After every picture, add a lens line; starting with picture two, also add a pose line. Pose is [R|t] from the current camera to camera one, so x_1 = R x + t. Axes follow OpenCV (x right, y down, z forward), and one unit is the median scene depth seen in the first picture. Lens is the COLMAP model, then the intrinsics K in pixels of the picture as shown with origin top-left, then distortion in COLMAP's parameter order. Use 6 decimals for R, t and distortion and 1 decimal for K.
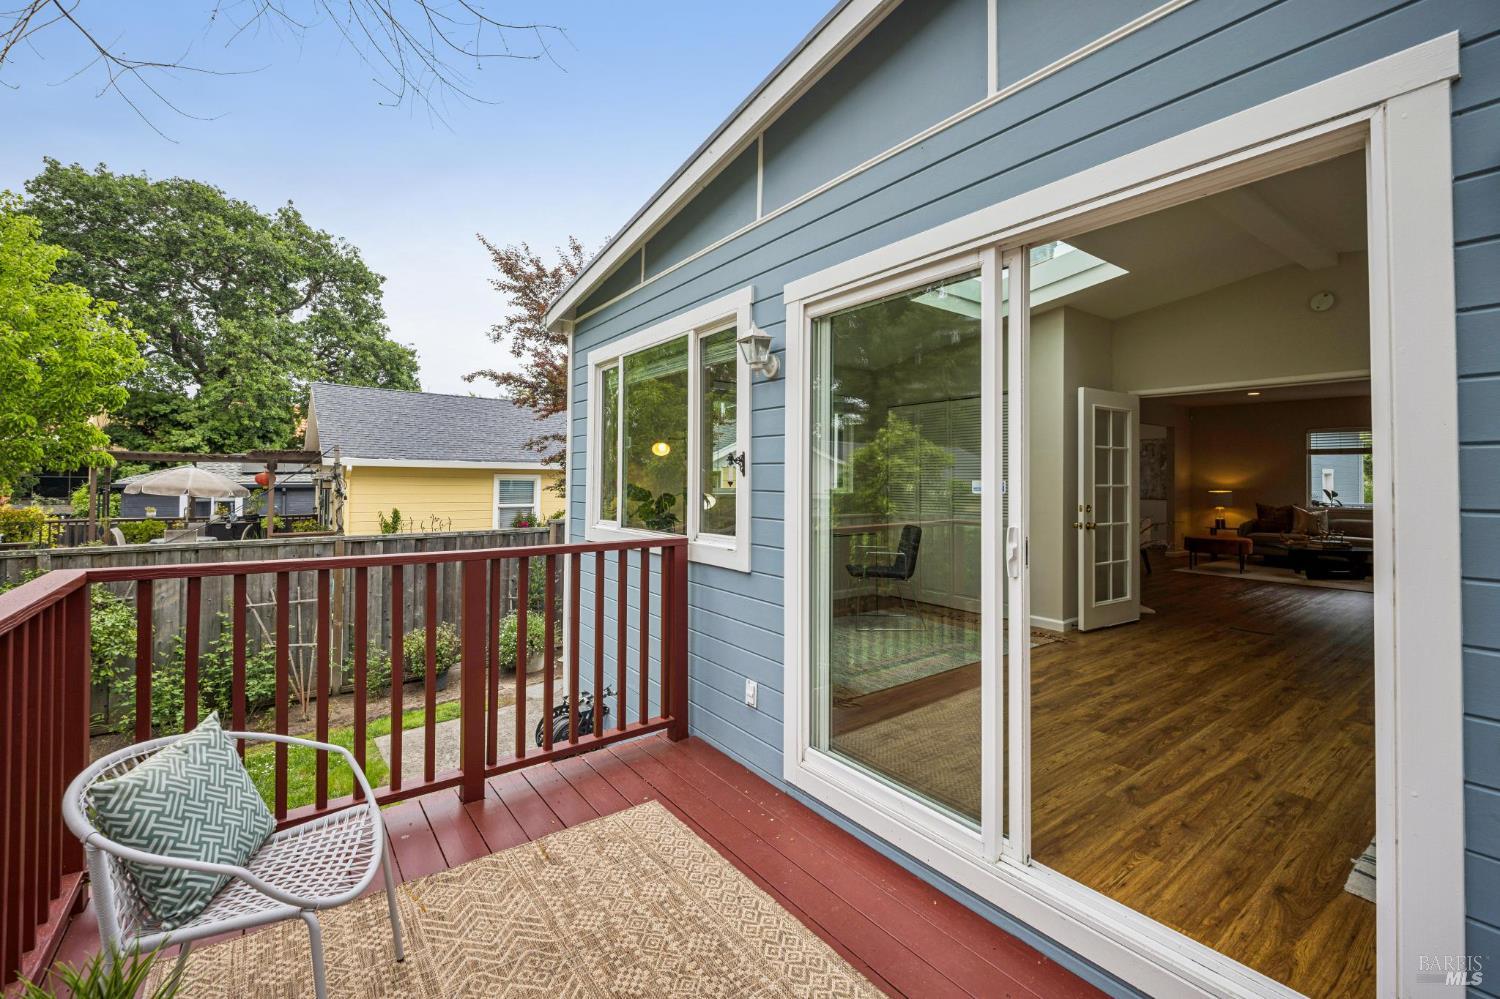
lens RADIAL K [[628.7, 0, 761.3], [0, 628.7, 464.6], [0, 0, 1]] dist [0.000568, 0.000289]
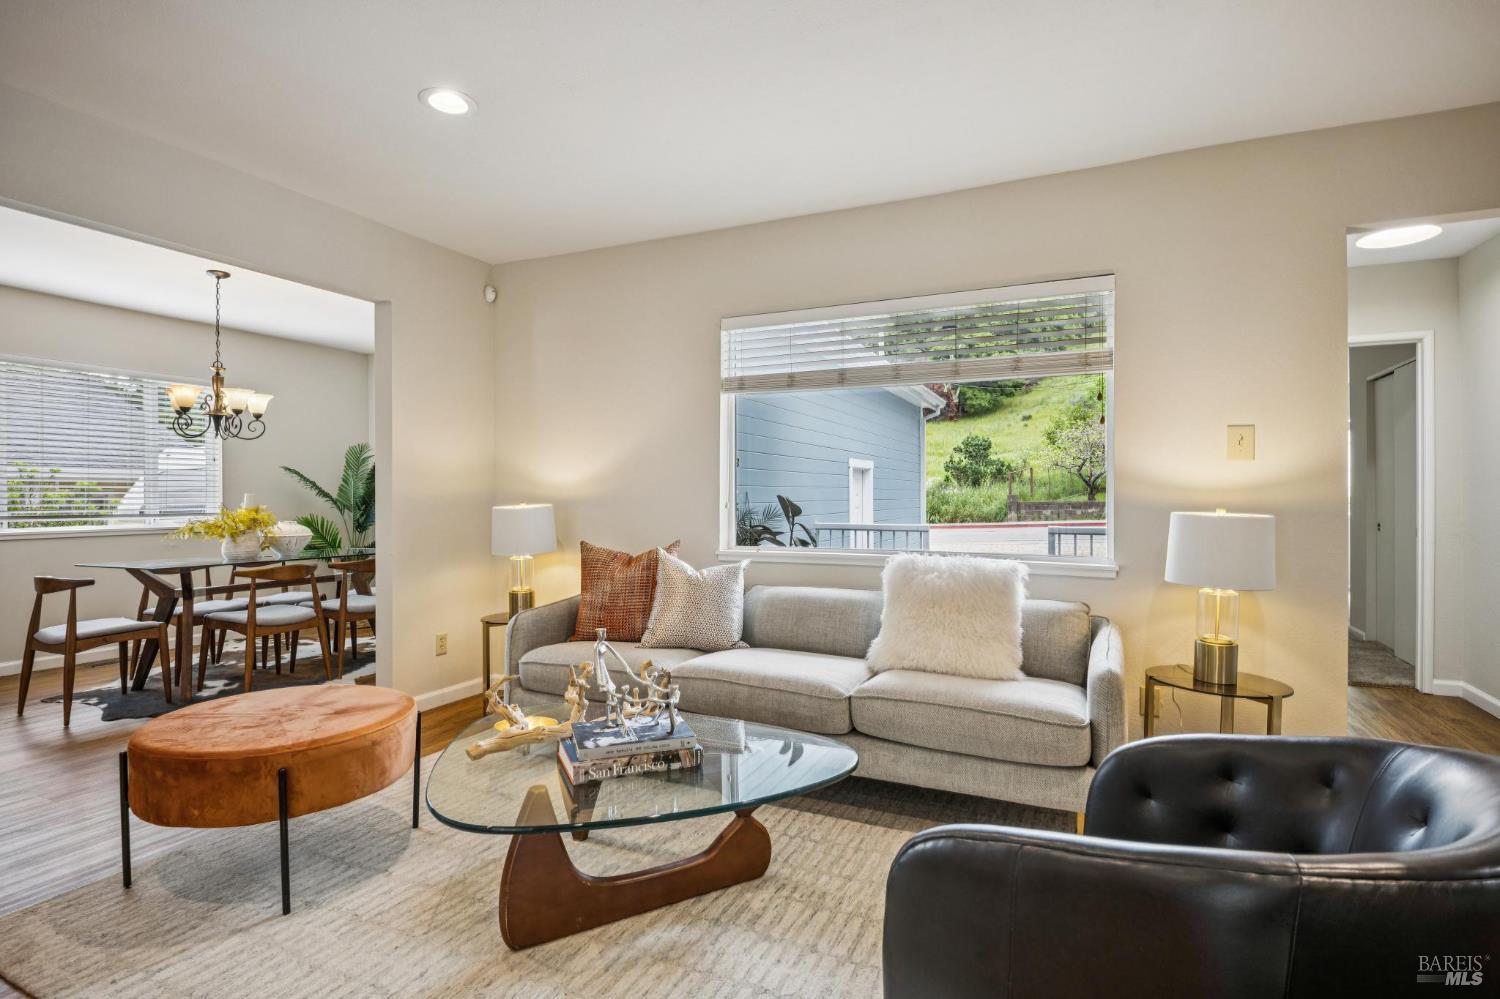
lens RADIAL K [[734.4, 0, 751.4], [0, 734.4, 503.9], [0, 0, 1]] dist [0.017194, -0.002082]
pose [[0.887795, -0.019715, 0.459817, 0.700167], [0.003321, 0.999331, 0.036433, 0.029327], [-0.460228, -0.030818, 0.887266, 0.640642]]
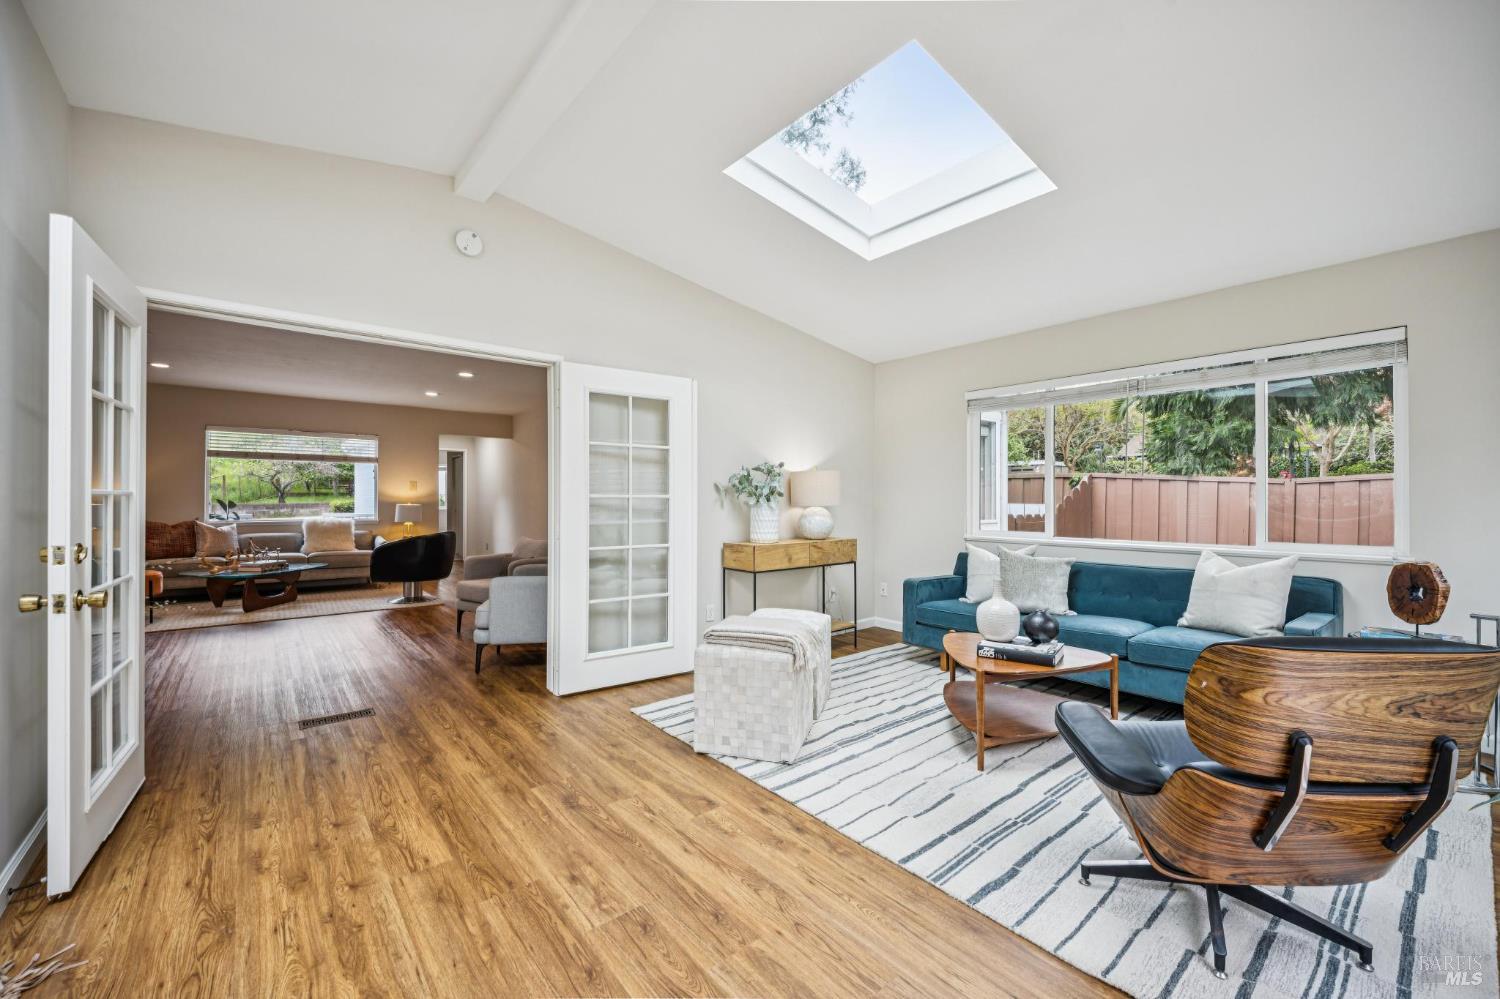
lens RADIAL K [[594.0, 0, 751.9], [0, 594.0, 493.6], [0, 0, 1]] dist [-0.013028, -0.003510]
pose [[-0.043572, -0.003515, 0.999044, 0.089057], [-0.023854, 0.999712, 0.002477, 0.013346], [-0.998765, -0.023723, -0.043643, 0.335087]]
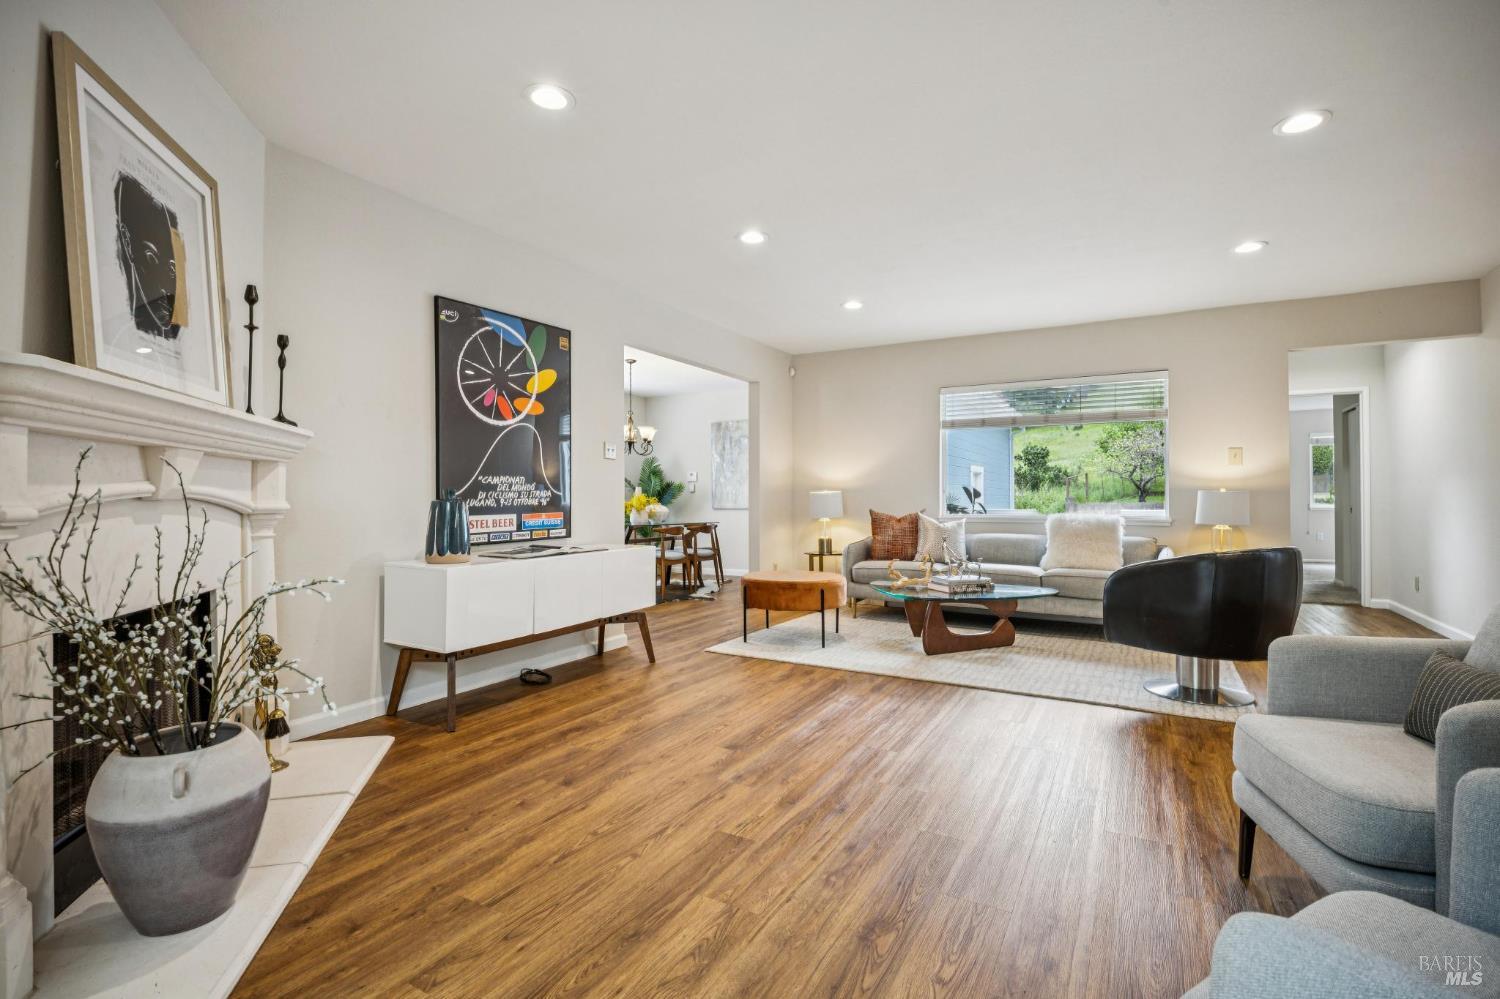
lens RADIAL K [[681.3, 0, 759.0], [0, 681.3, 495.9], [0, 0, 1]] dist [0.014936, -0.000195]
pose [[0.919720, -0.010112, 0.392445, 0.444385], [0.003069, 0.999823, 0.018571, 0.036367], [-0.392563, -0.015876, 0.919588, 0.458191]]
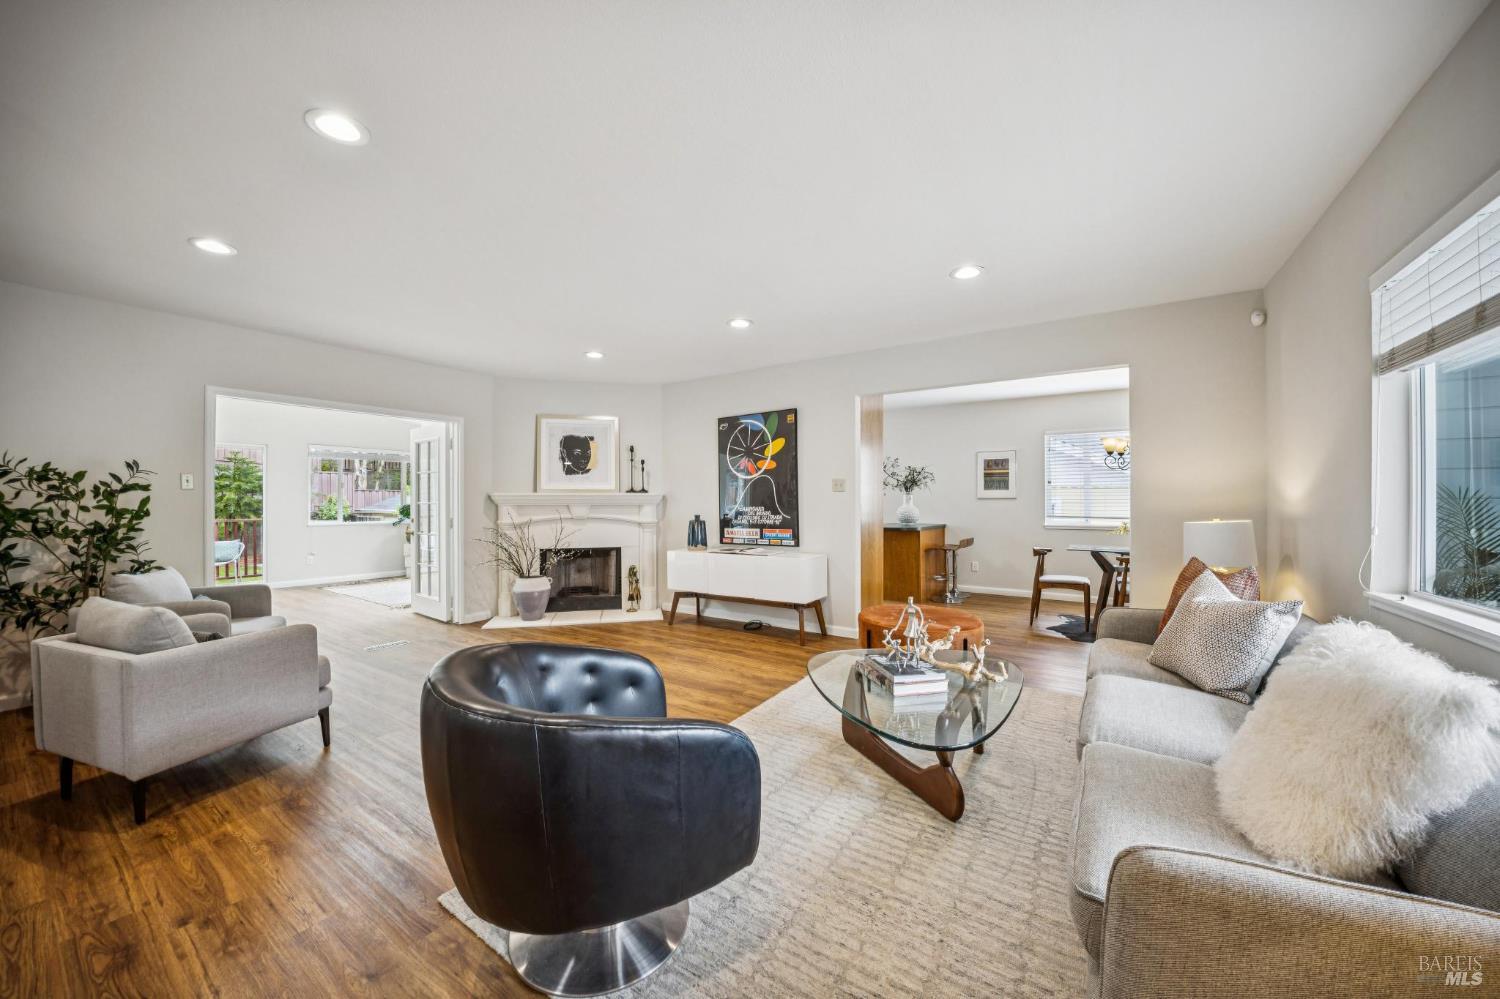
lens RADIAL K [[526.8, 0, 748.3], [0, 526.8, 502.0], [0, 0, 1]] dist [-0.029026, 0.000385]
pose [[0.336418, -0.012574, -0.941629, 0.974708], [0.016276, 0.999839, -0.007536, 0.030680], [0.941572, -0.012791, 0.336568, 0.700754]]
